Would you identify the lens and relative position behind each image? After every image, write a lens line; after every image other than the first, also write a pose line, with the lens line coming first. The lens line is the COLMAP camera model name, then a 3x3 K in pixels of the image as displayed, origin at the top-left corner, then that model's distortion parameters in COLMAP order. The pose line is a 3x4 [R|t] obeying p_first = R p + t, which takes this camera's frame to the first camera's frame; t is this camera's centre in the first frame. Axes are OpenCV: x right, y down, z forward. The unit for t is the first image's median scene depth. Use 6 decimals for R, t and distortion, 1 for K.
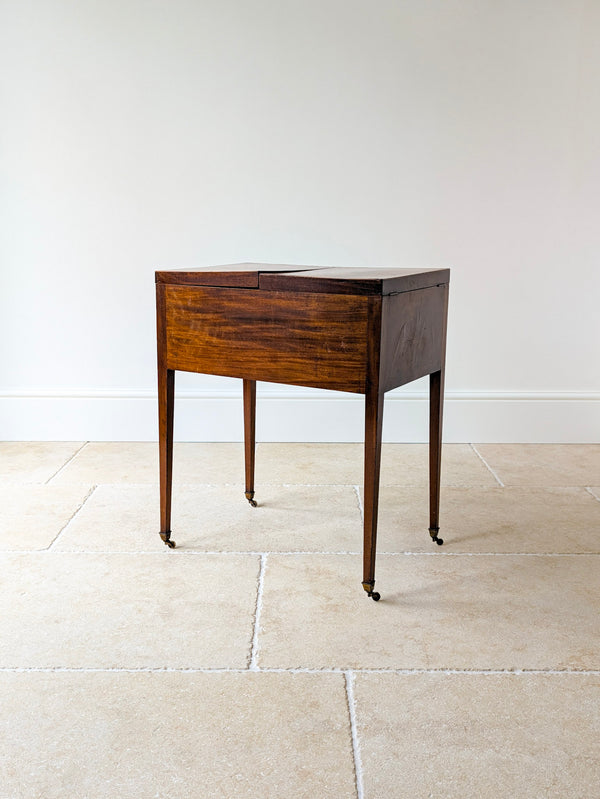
lens RADIAL K [[831.7, 0, 308.0], [0, 831.7, 397.3], [0, 0, 1]] dist [0.032795, -0.042458]
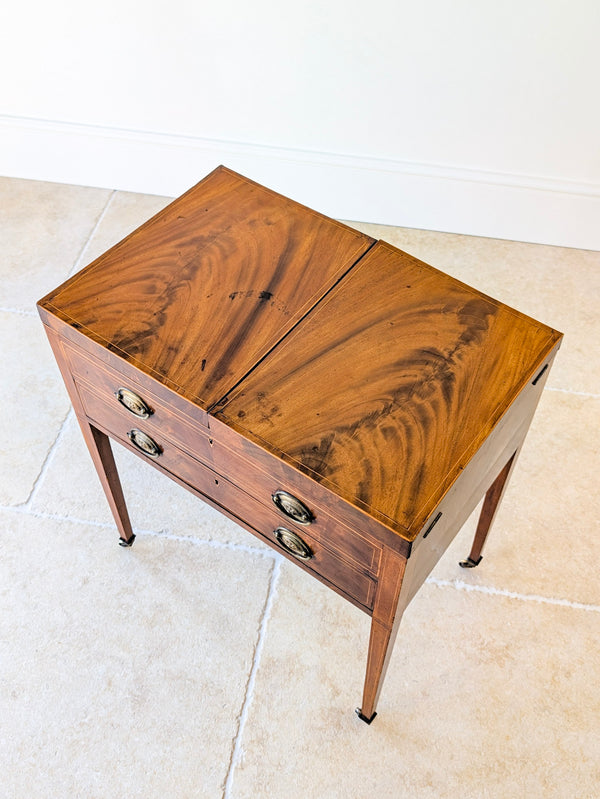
lens RADIAL K [[805.3, 0, 309.4], [0, 805.3, 403.1], [0, 0, 1]] dist [0.003787, 0.006756]
pose [[0.982382, 0.150603, -0.110655, 0.044119], [-0.044163, 0.762415, 0.645580, -0.478490], [0.181591, -0.629319, 0.755633, 0.568510]]
